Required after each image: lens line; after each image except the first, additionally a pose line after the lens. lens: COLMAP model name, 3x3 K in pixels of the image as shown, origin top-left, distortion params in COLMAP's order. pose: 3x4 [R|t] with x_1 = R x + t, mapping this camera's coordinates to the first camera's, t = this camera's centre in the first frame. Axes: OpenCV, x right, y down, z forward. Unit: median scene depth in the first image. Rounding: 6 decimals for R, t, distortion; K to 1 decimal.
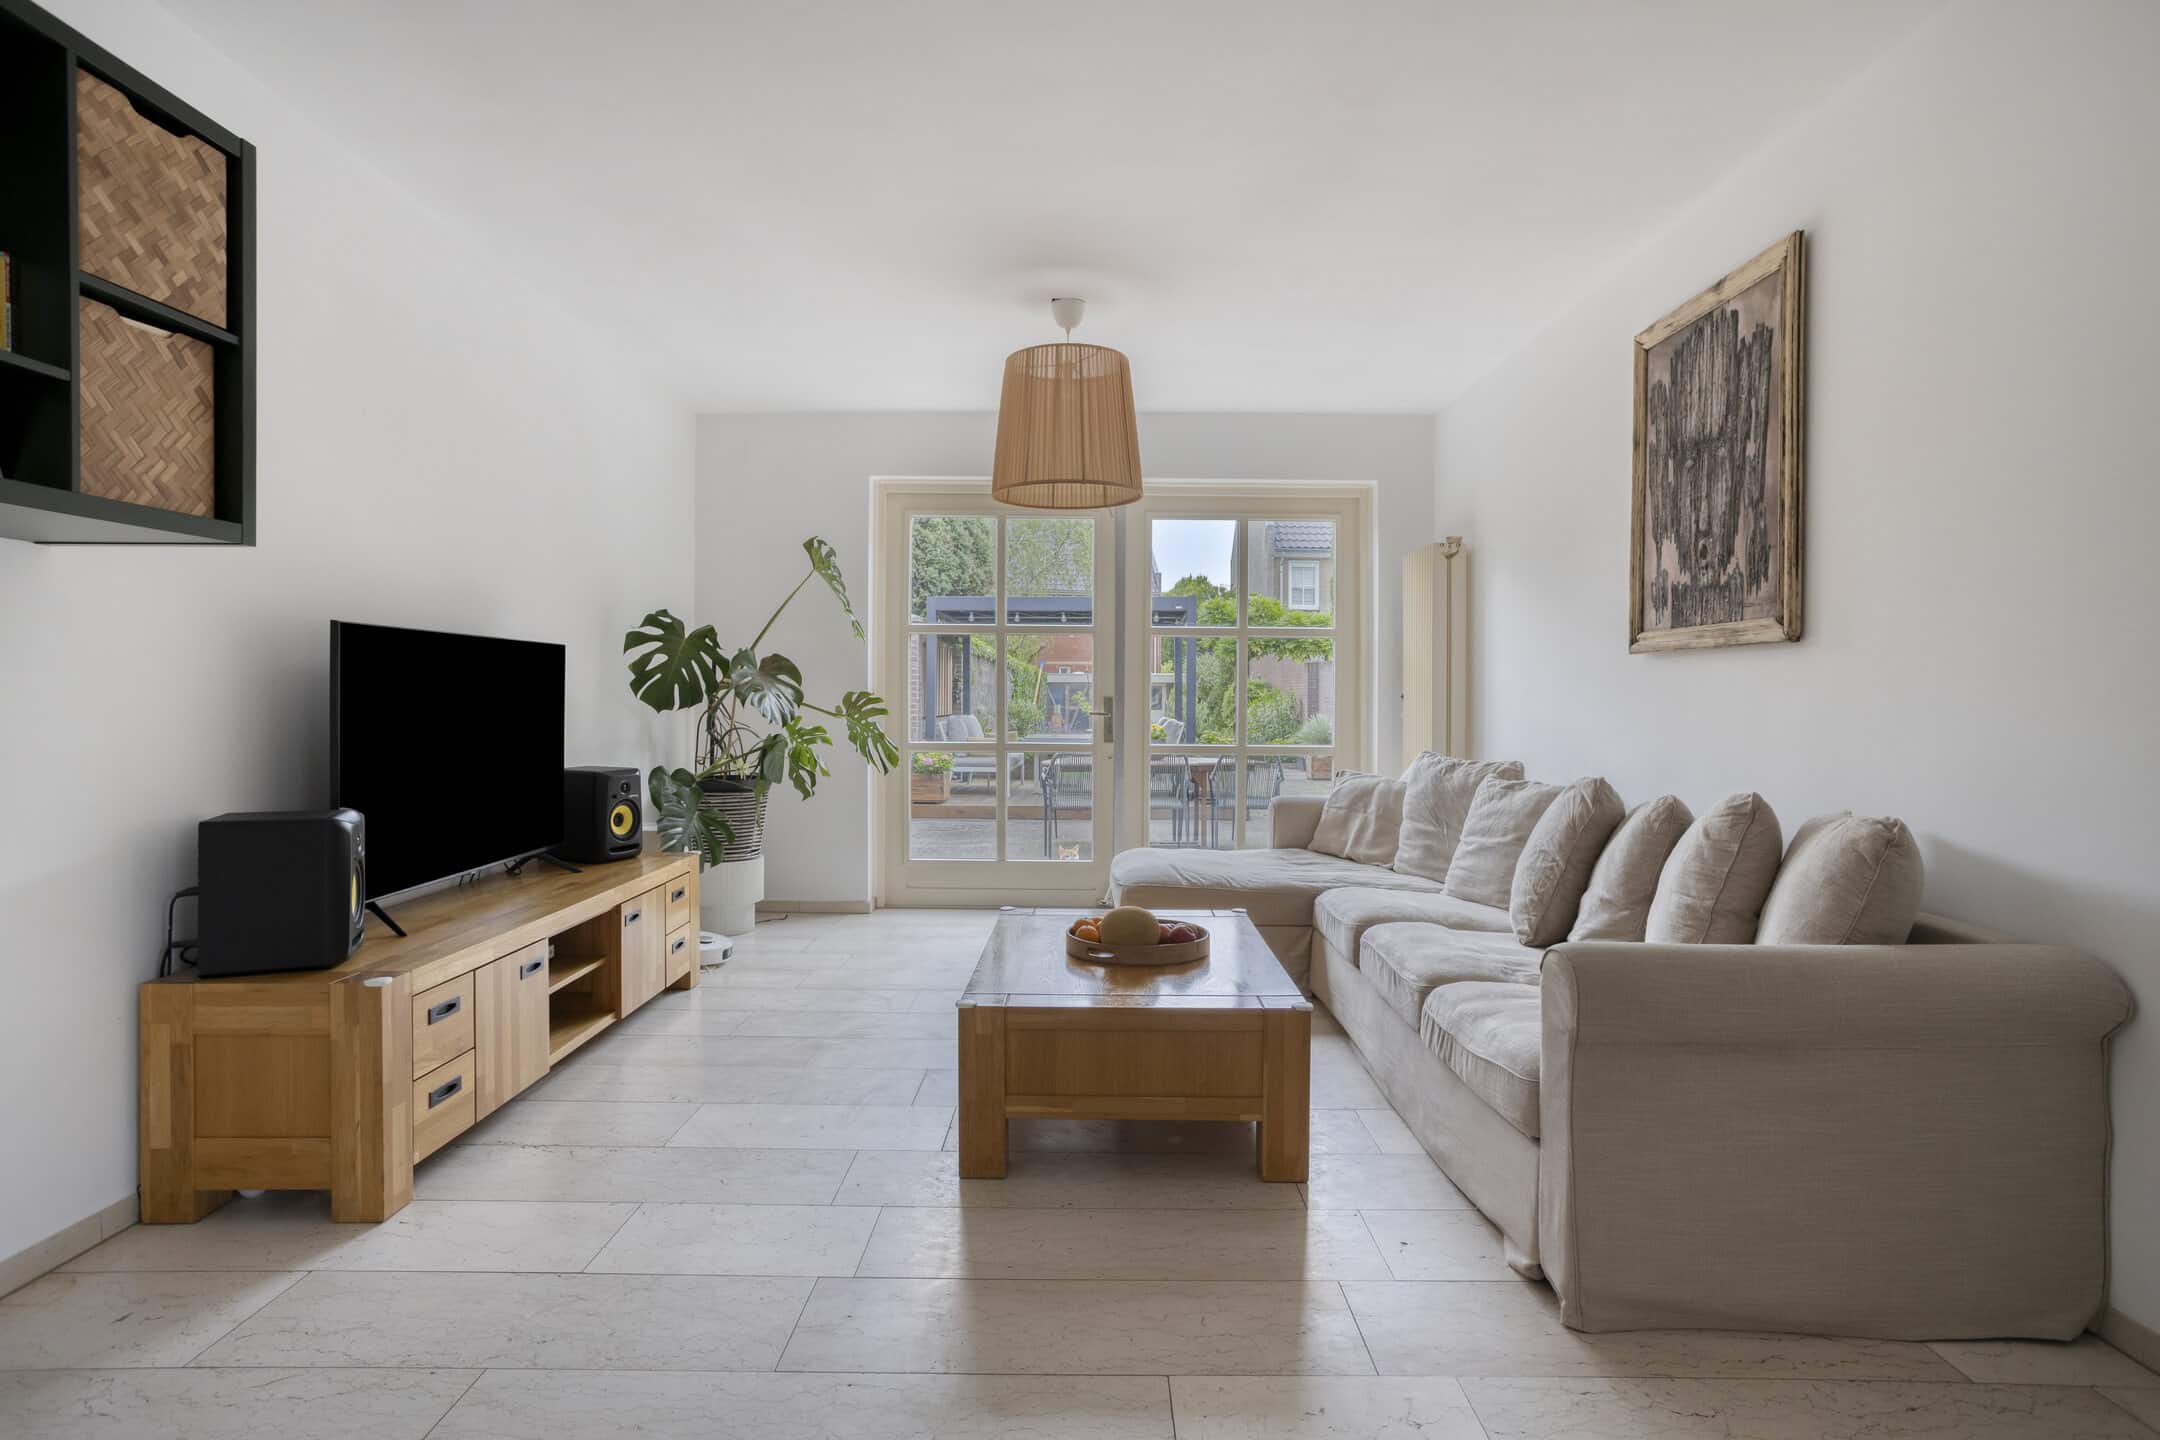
lens RADIAL K [[1151.5, 0, 1084.4], [0, 1151.5, 707.7], [0, 0, 1]] dist [-0.036238, 0.008991]
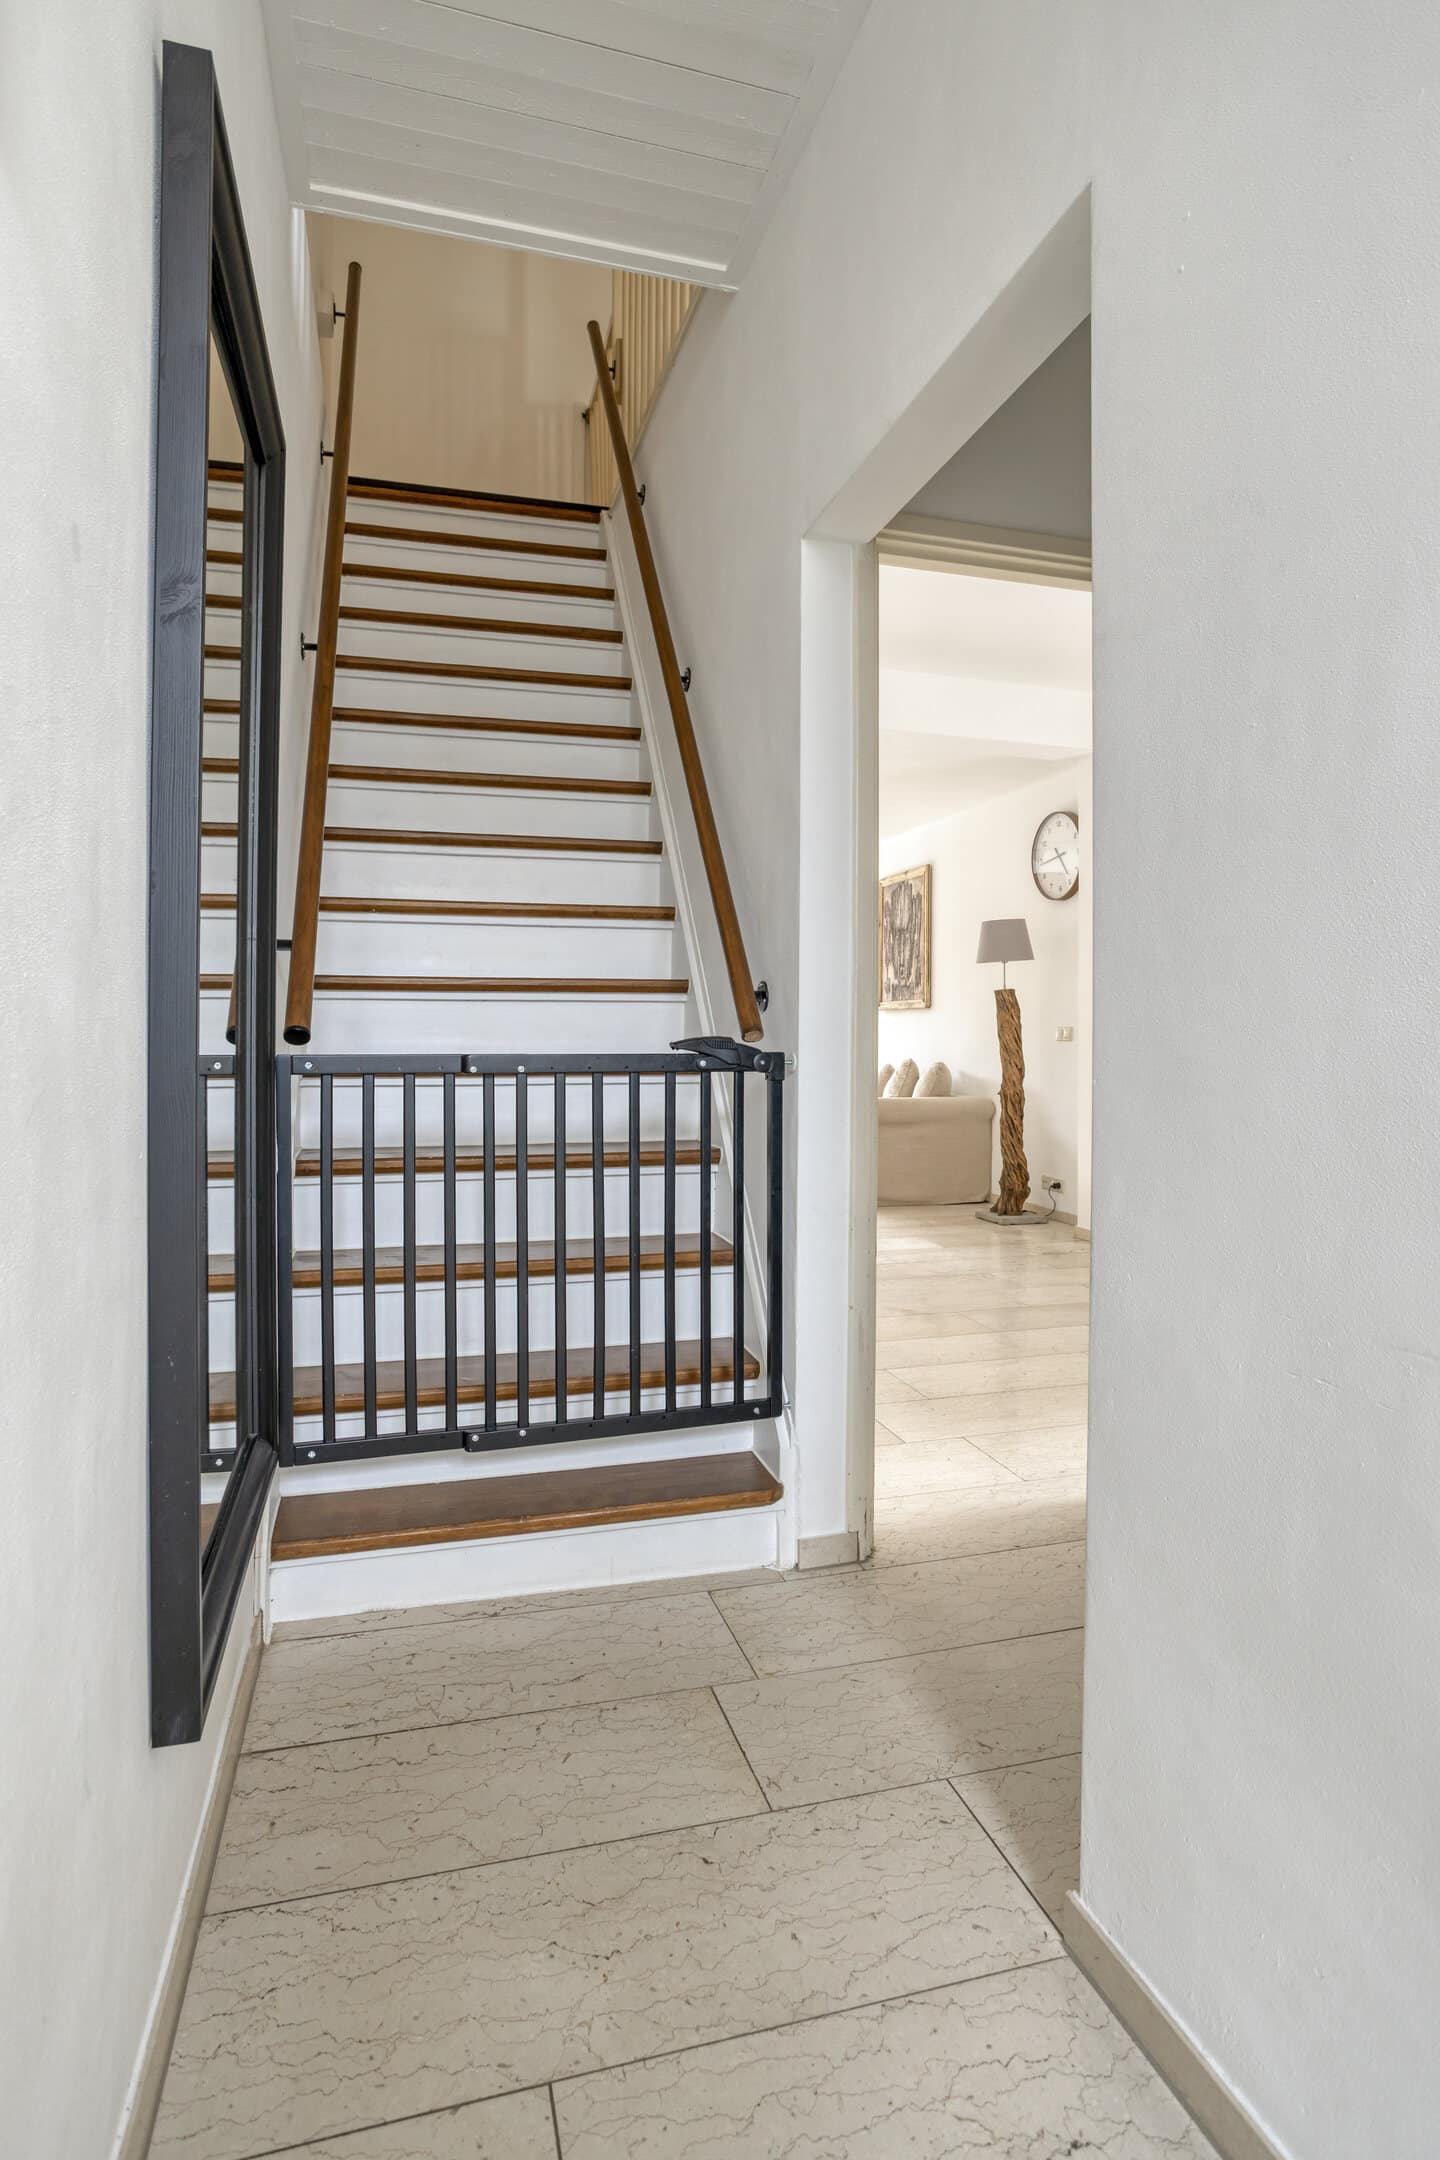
lens RADIAL K [[1151.5, 0, 727.5], [0, 1151.5, 1069.9], [0, 0, 1]] dist [-0.036238, 0.008991]
pose [[0.958053, -0.015131, 0.286192, -0.411296], [0.009980, 0.999761, 0.019449, 0.021681], [-0.286418, -0.015777, 0.957975, -0.973892]]
